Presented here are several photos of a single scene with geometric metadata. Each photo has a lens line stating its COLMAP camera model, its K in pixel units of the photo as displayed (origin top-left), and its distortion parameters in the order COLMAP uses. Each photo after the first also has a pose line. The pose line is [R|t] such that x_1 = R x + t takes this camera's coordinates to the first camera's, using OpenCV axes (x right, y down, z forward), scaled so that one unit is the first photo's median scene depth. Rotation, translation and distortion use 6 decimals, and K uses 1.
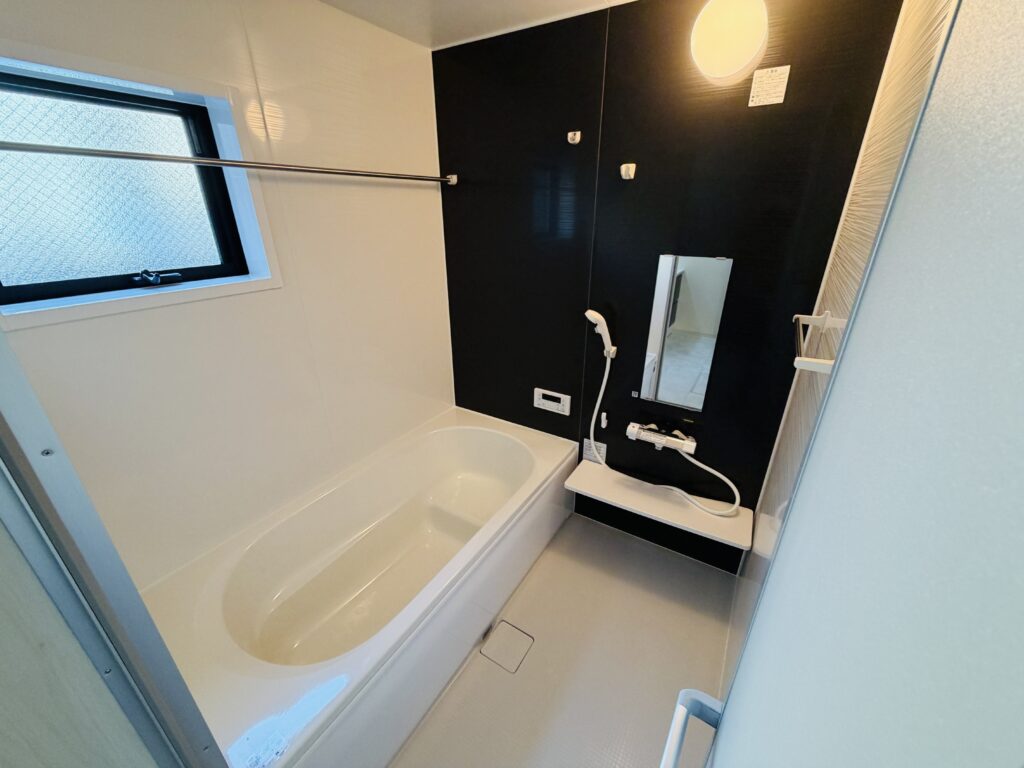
lens RADIAL K [[410.9, 0, 511.7], [0, 410.9, 389.8], [0, 0, 1]] dist [-0.000389, 0.001189]
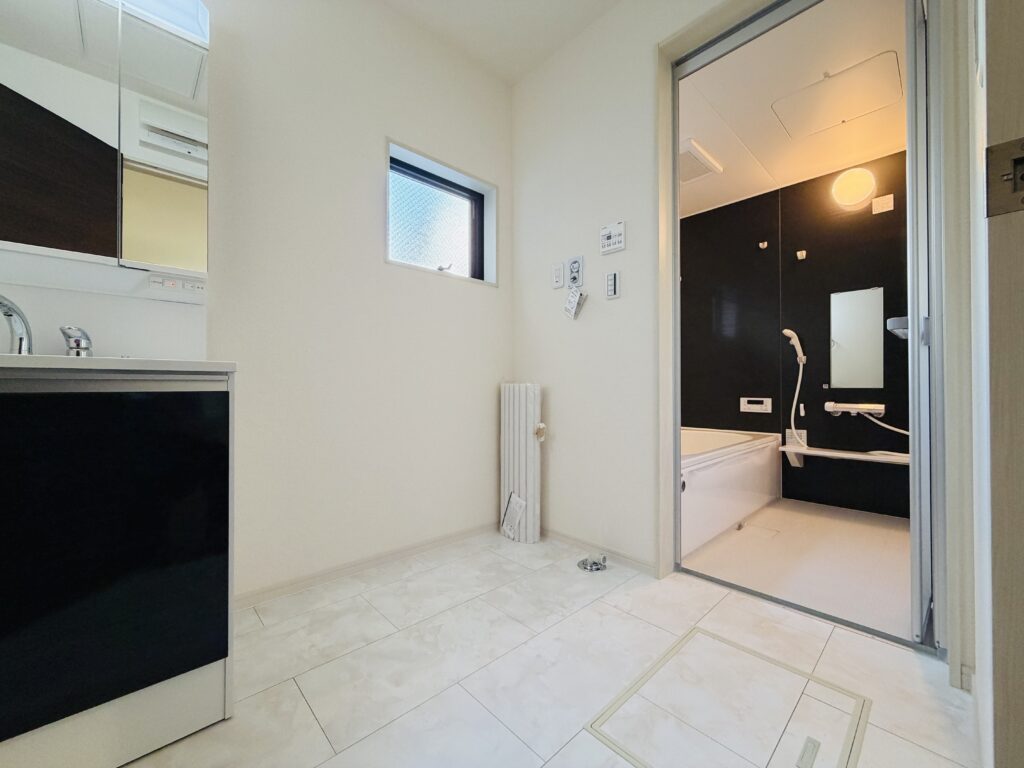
lens RADIAL K [[410.9, 0, 504.5], [0, 410.9, 380.9], [0, 0, 1]] dist [-0.000389, 0.001189]
pose [[0.959235, 0.002572, -0.282599, -0.359966], [-0.117654, 0.912819, -0.391048, 0.656123], [0.256956, 0.408356, 0.875910, -0.546356]]
